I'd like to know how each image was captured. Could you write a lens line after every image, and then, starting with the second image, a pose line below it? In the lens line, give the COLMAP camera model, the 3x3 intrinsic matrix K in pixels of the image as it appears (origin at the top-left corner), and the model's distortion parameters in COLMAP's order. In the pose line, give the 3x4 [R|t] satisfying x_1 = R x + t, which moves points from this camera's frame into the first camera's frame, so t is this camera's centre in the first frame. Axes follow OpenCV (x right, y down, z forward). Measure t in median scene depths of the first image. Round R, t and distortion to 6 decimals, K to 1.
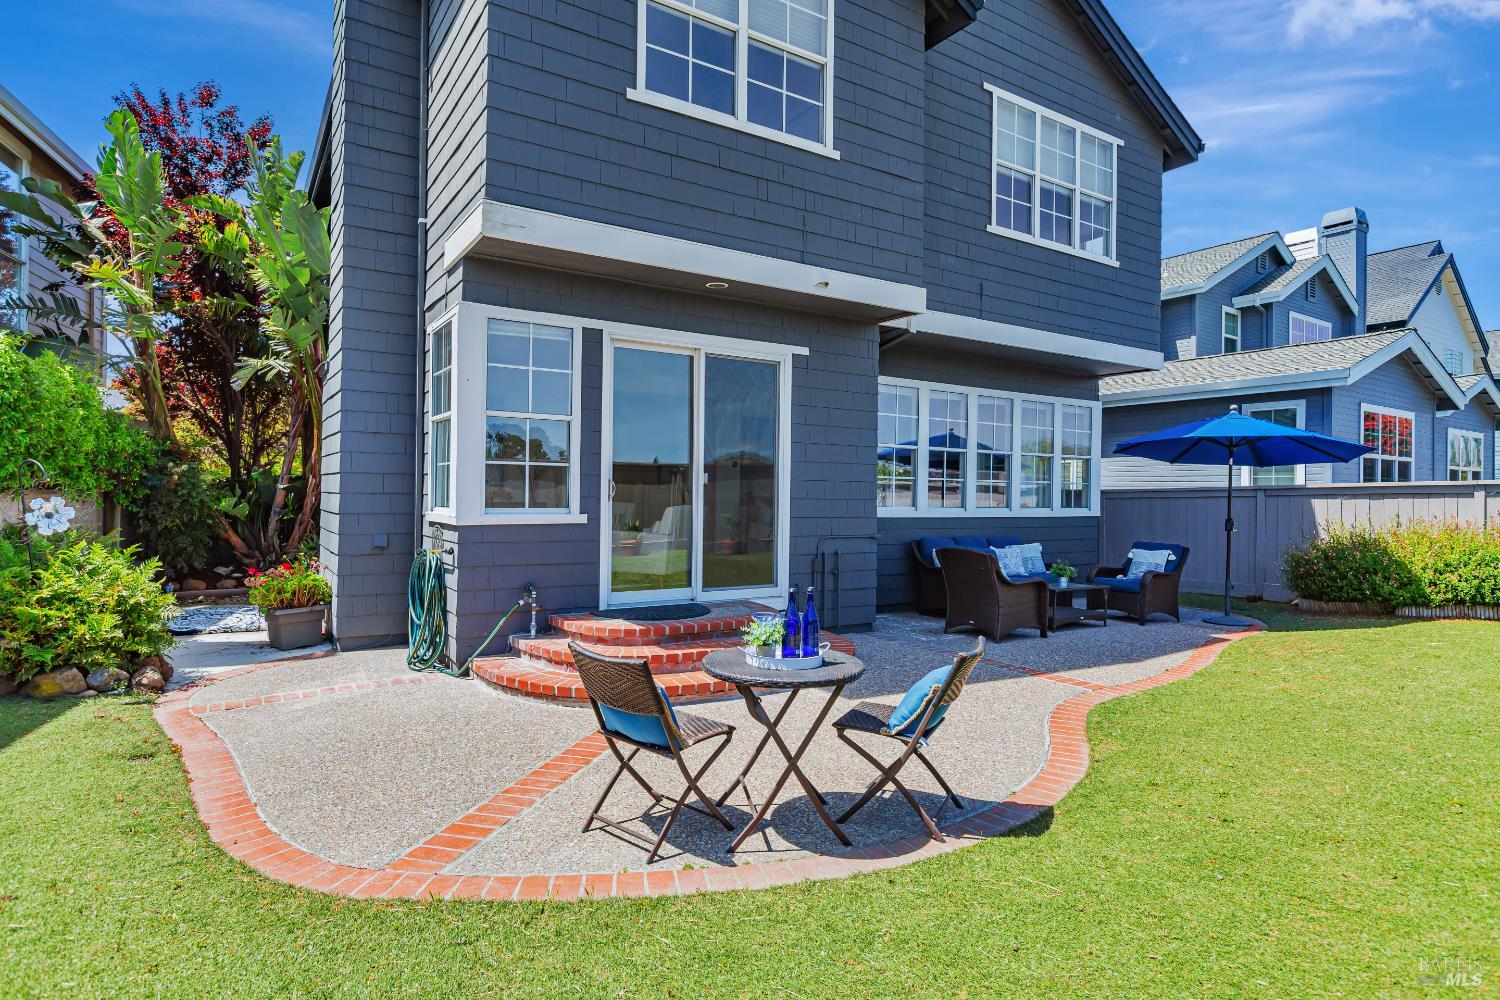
lens RADIAL K [[810.2, 0, 747.0], [0, 810.2, 505.4], [0, 0, 1]] dist [-0.000450, -0.000150]
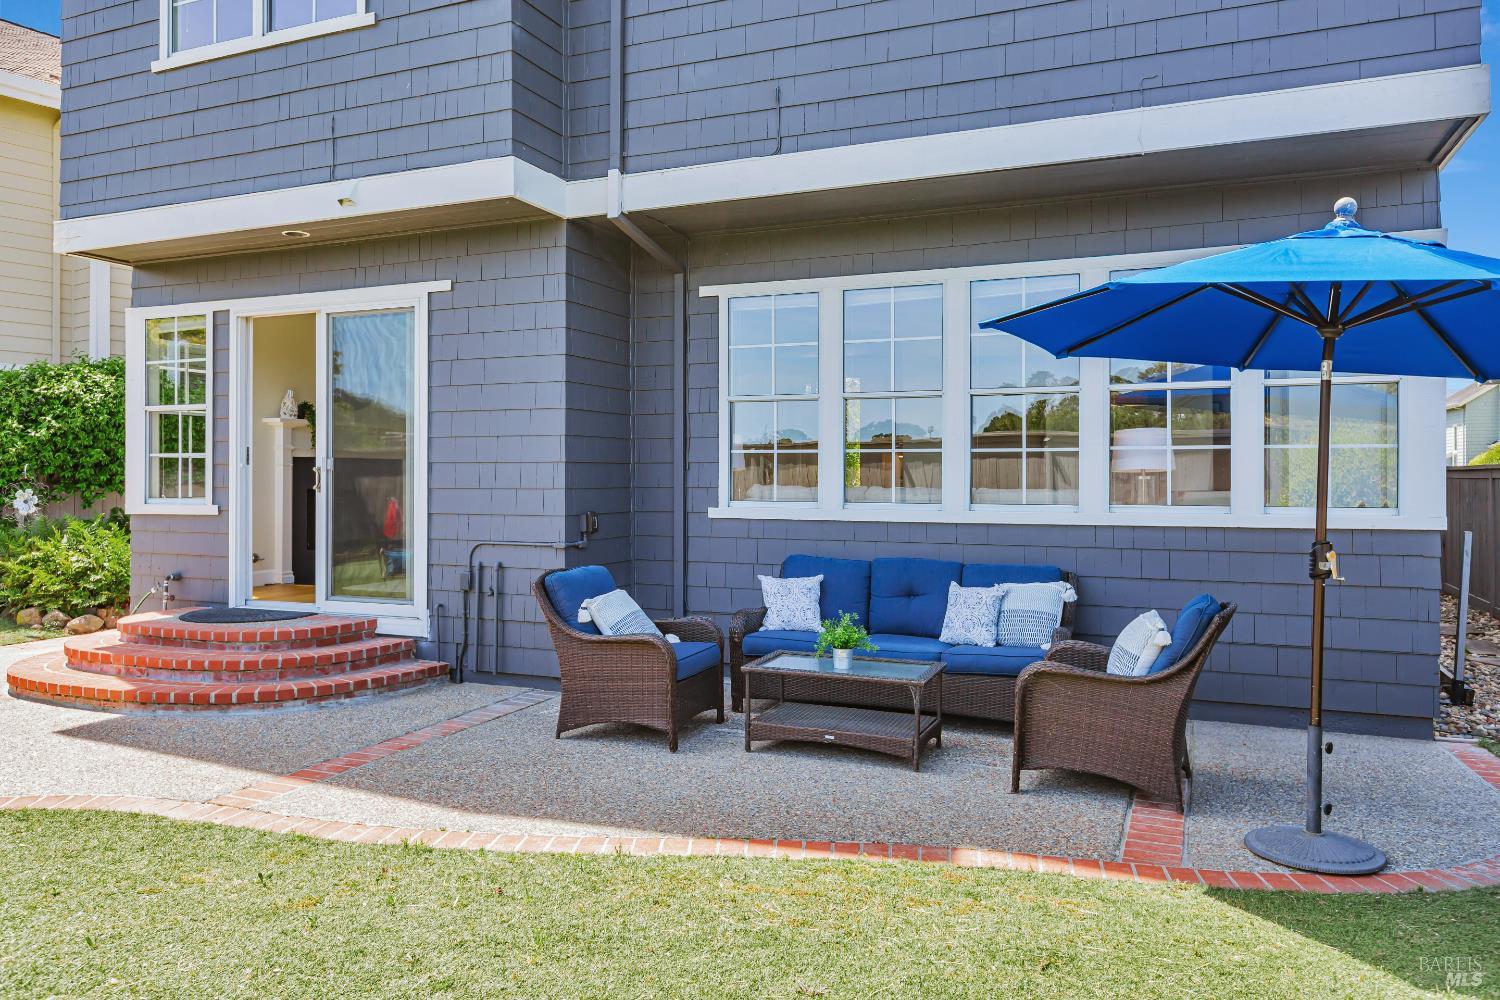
lens RADIAL K [[1091.2, 0, 749.5], [0, 1091.2, 490.5], [0, 0, 1]] dist [-0.001308, -0.005750]
pose [[0.558534, -0.000645, -0.829481, 1.195831], [-0.003638, 0.999988, -0.003227, -0.004730], [0.829473, 0.004820, 0.558525, 0.786601]]
